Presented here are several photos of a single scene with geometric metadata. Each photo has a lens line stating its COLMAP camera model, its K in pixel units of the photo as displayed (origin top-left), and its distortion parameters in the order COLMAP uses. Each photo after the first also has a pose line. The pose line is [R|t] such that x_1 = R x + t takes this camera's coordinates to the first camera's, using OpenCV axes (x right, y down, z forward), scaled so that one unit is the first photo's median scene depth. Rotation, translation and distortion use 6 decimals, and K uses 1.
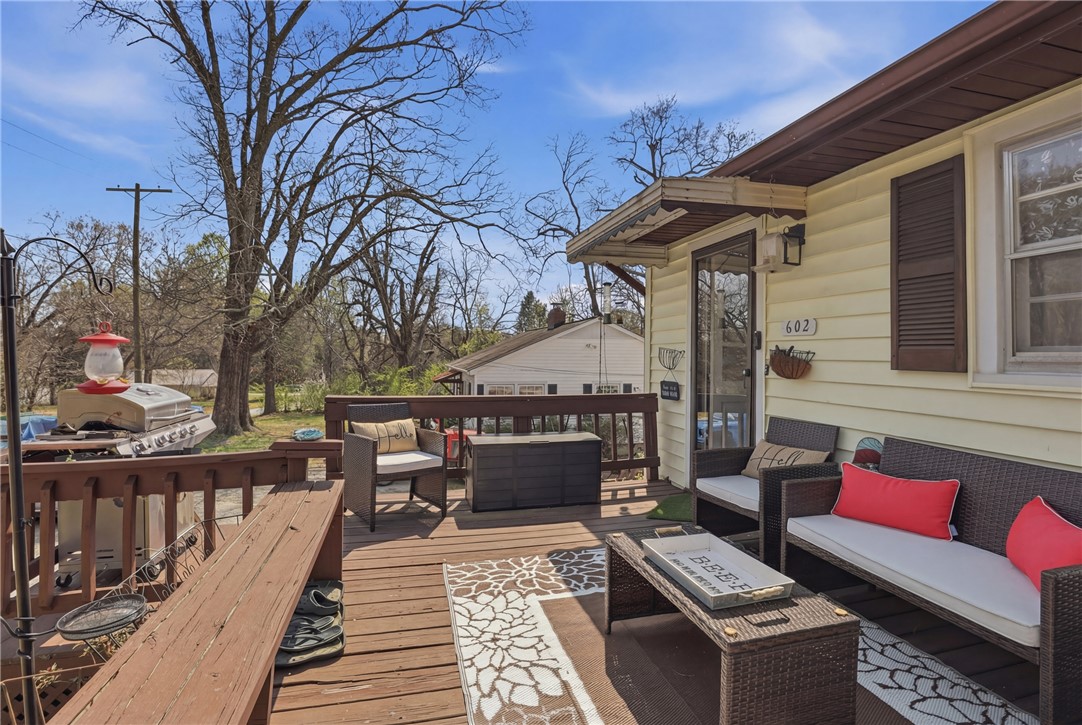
lens RADIAL K [[507.1, 0, 546.0], [0, 507.1, 353.9], [0, 0, 1]] dist [-0.026077, 0.001146]
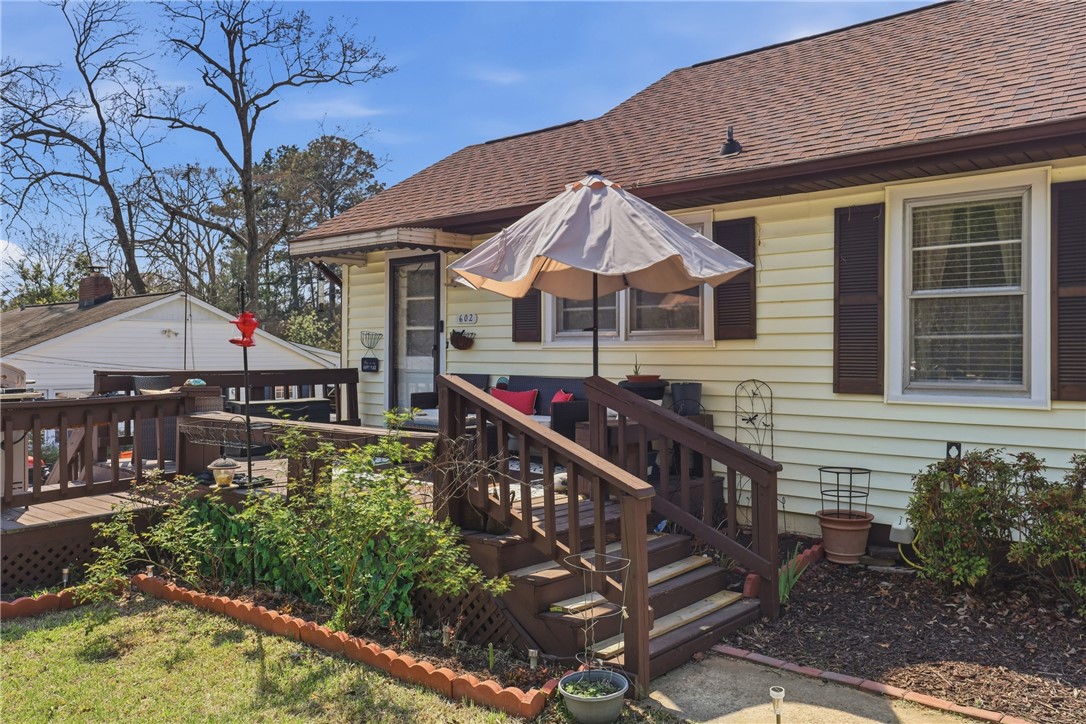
lens RADIAL K [[855.0, 0, 543.1], [0, 855.0, 358.2], [0, 0, 1]] dist [0.001168, 0.000146]
pose [[0.819710, -0.004791, 0.572759, -0.653497], [0.000043, 0.999966, 0.008302, 0.039338], [-0.572779, -0.006781, 0.819682, -1.049394]]
